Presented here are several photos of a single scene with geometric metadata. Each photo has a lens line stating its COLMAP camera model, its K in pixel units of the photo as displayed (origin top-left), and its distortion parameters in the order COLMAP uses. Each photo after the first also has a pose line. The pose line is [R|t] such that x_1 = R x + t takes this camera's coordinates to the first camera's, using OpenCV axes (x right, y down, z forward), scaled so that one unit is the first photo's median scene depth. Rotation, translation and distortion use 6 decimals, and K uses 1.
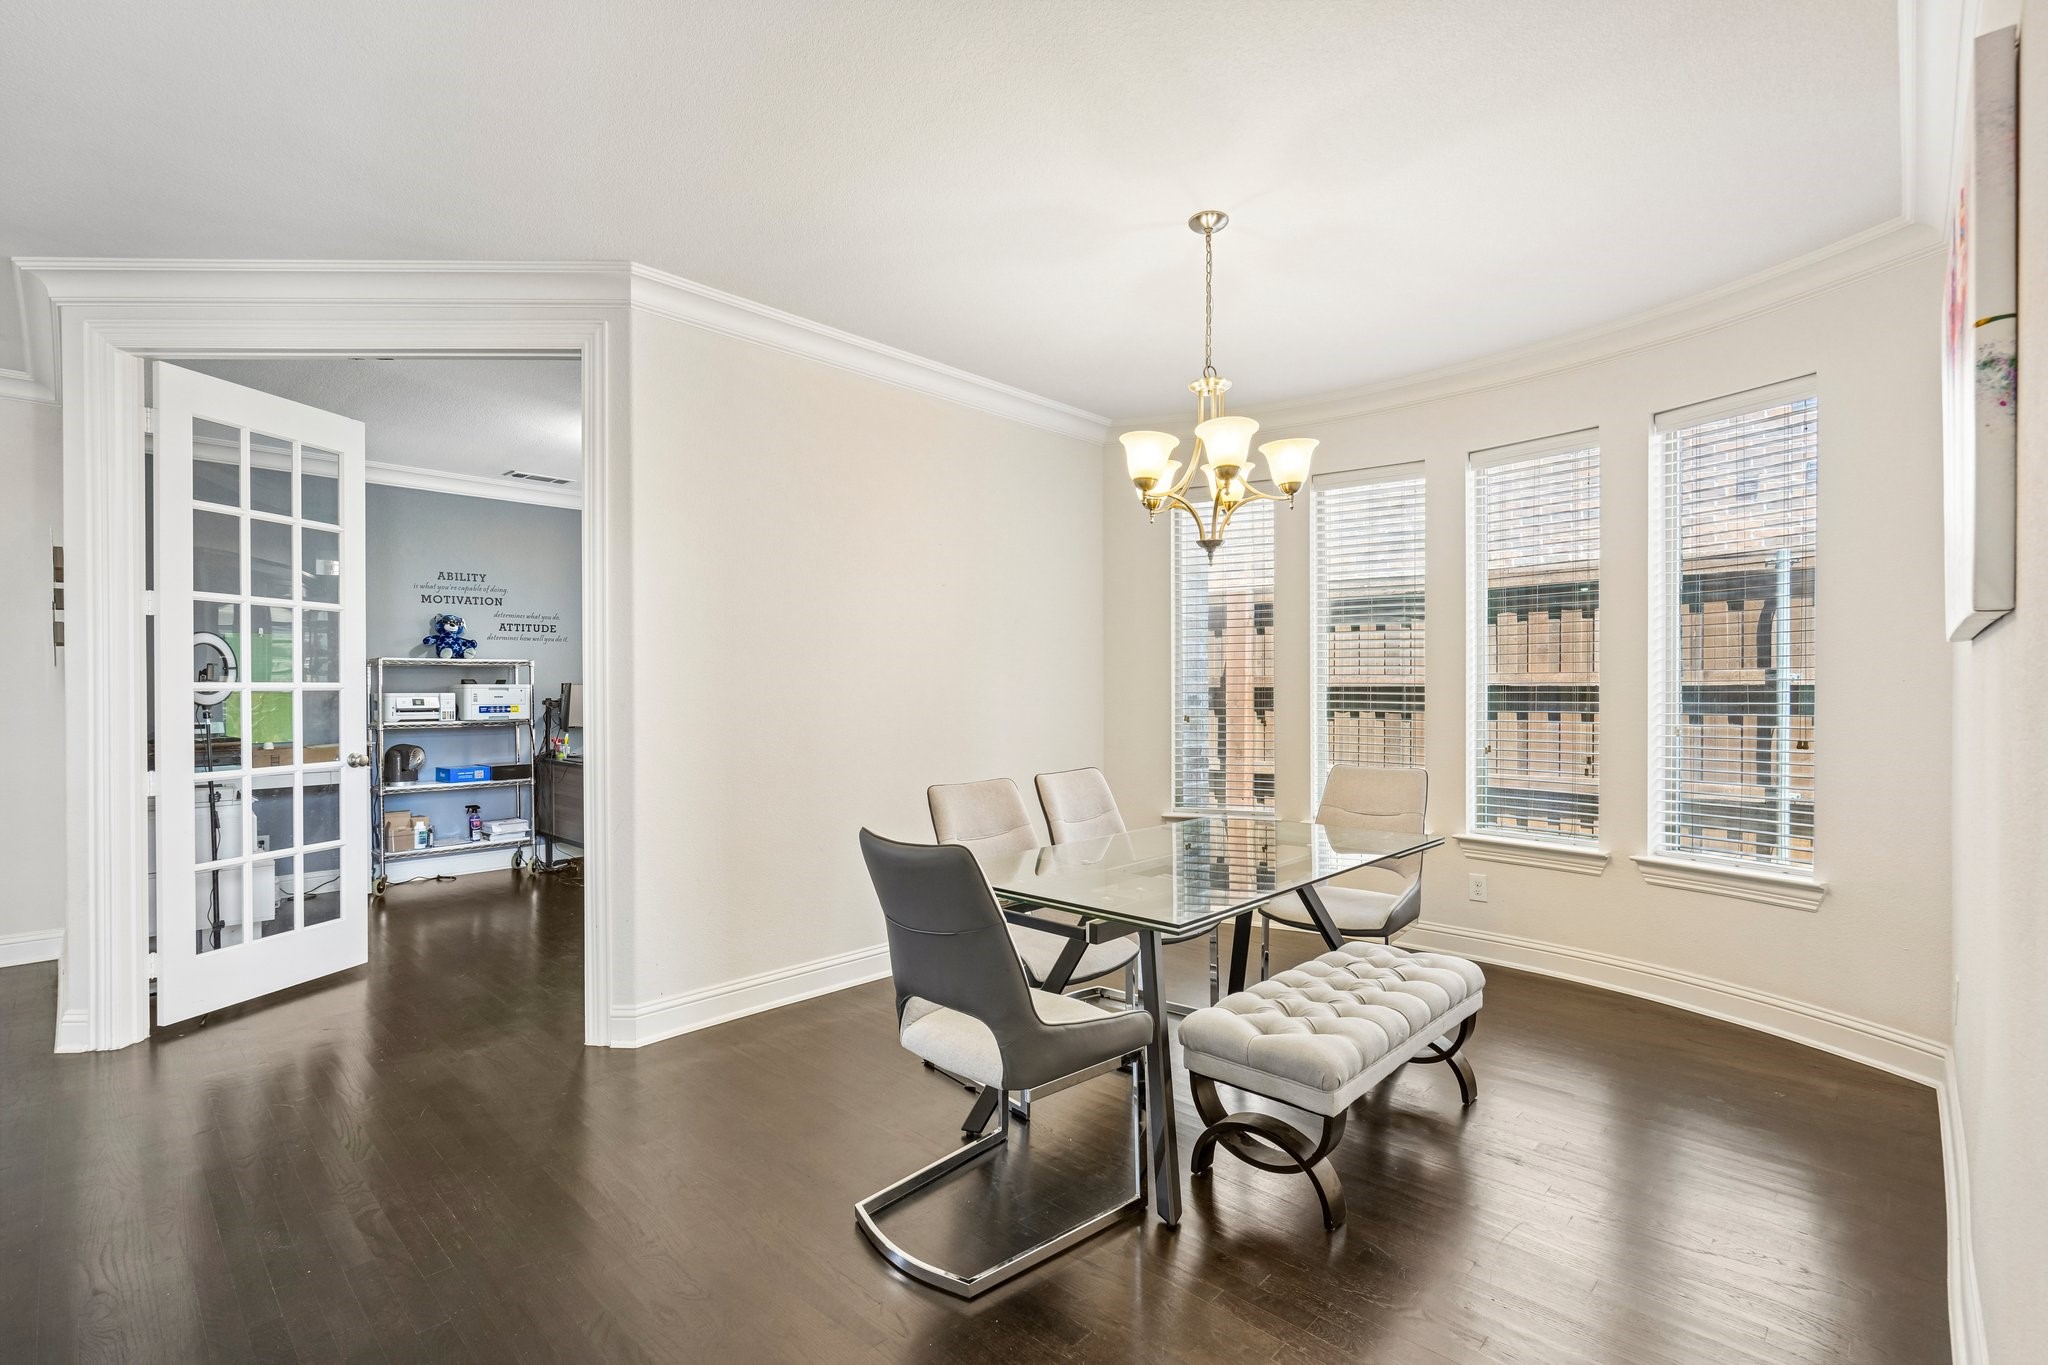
lens RADIAL K [[930.5, 0, 1029.1], [0, 930.5, 691.8], [0, 0, 1]] dist [-0.001689, 0.000812]
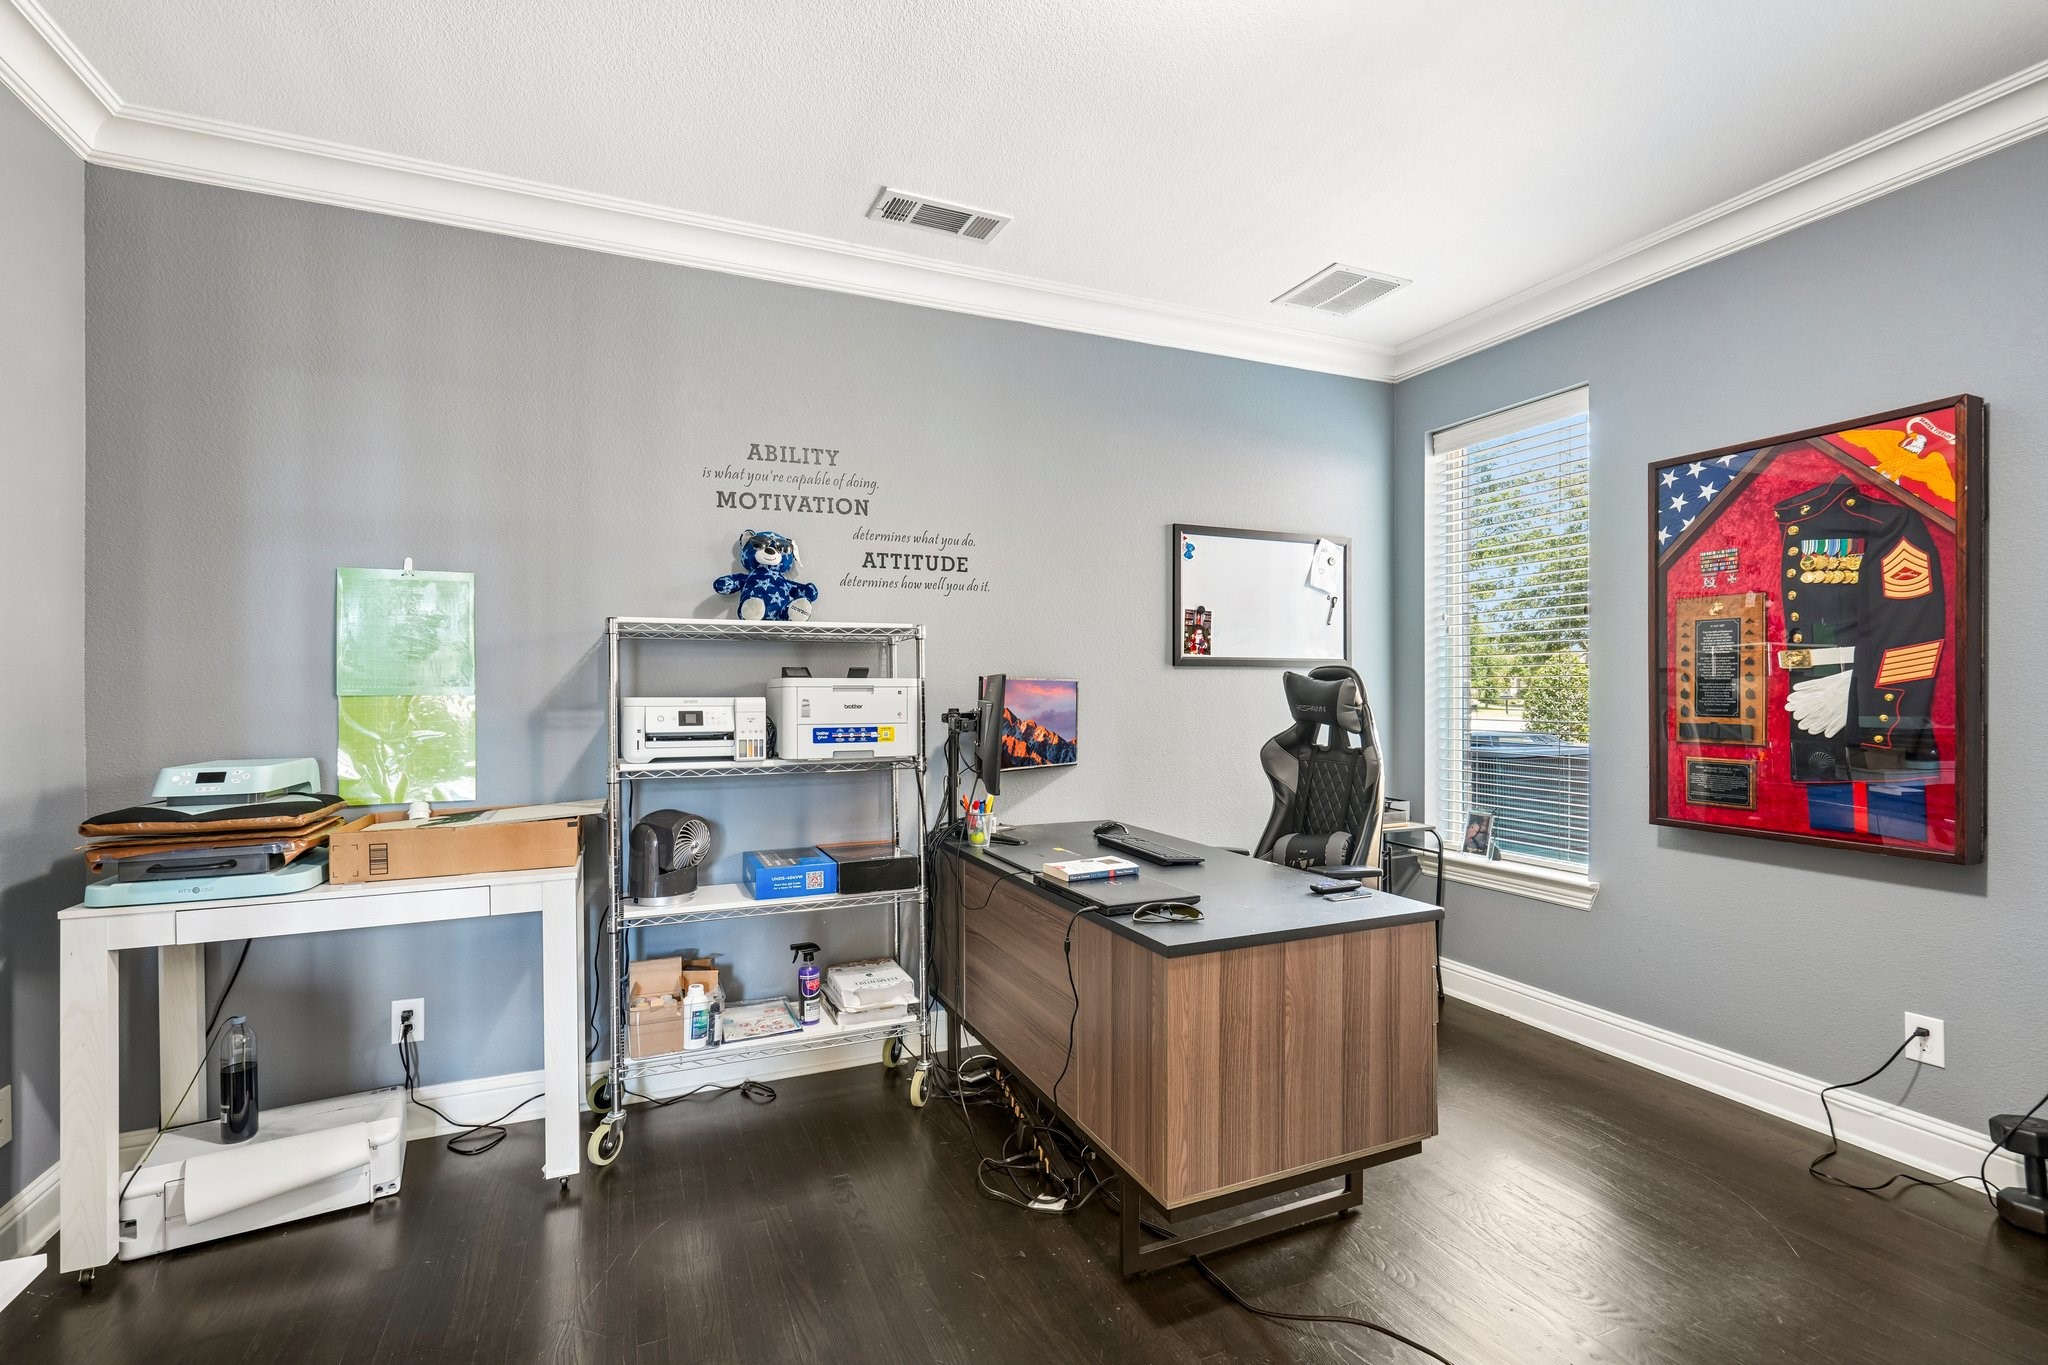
lens RADIAL K [[930.5, 0, 1029.1], [0, 930.5, 691.8], [0, 0, 1]] dist [-0.001689, 0.000812]
pose [[0.925848, 0.001243, -0.377895, -0.324765], [-0.002622, 0.999992, -0.003136, -0.000214], [0.377888, 0.003895, 0.925843, 0.618903]]
